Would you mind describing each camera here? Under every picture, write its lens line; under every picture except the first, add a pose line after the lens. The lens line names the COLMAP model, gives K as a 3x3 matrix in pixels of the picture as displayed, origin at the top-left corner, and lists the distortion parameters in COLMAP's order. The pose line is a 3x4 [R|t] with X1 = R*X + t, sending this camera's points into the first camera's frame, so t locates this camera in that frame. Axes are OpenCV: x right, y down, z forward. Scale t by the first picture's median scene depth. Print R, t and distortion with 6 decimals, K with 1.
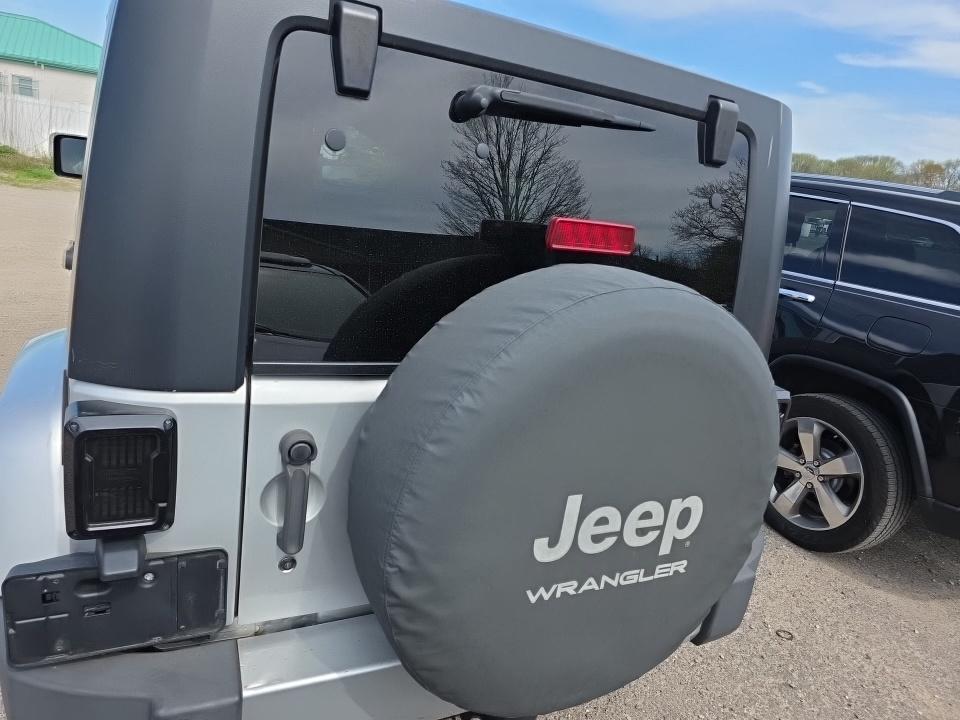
lens RADIAL K [[698.6, 0, 478.9], [0, 698.6, 343.5], [0, 0, 1]] dist [0.053561, -0.079894]
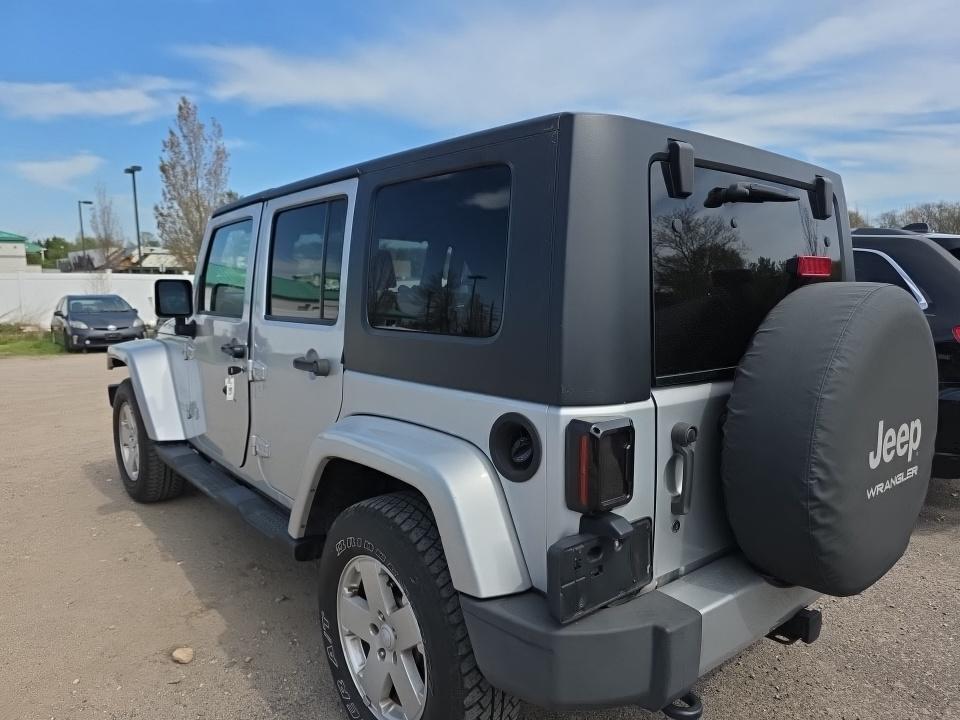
lens RADIAL K [[687.8, 0, 497.0], [0, 687.8, 344.3], [0, 0, 1]] dist [0.044142, -0.055675]
pose [[0.962486, -0.162292, 0.217442, -0.920269], [0.190499, 0.974855, -0.115622, 0.060398], [-0.193210, 0.152707, 0.969201, -0.331304]]
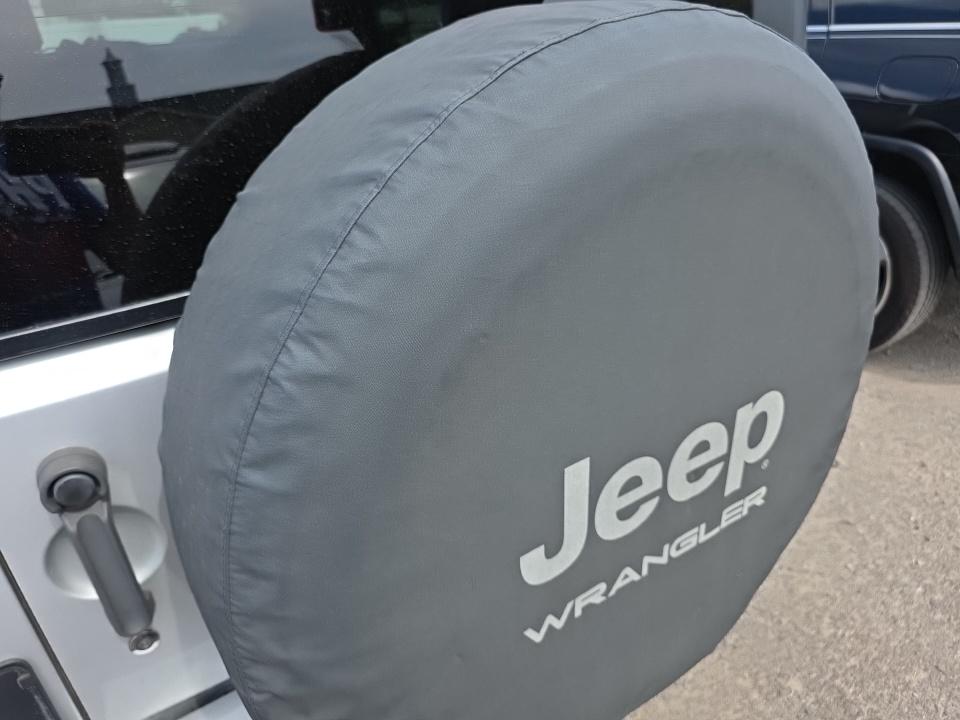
lens RADIAL K [[710.1, 0, 476.5], [0, 710.1, 382.5], [0, 0, 1]] dist [-0.008702, -0.005679]
pose [[0.973254, -0.229715, 0.002555, 0.070536], [0.221735, 0.942235, 0.251052, 0.006462], [-0.060077, -0.243771, 0.967970, 0.461866]]
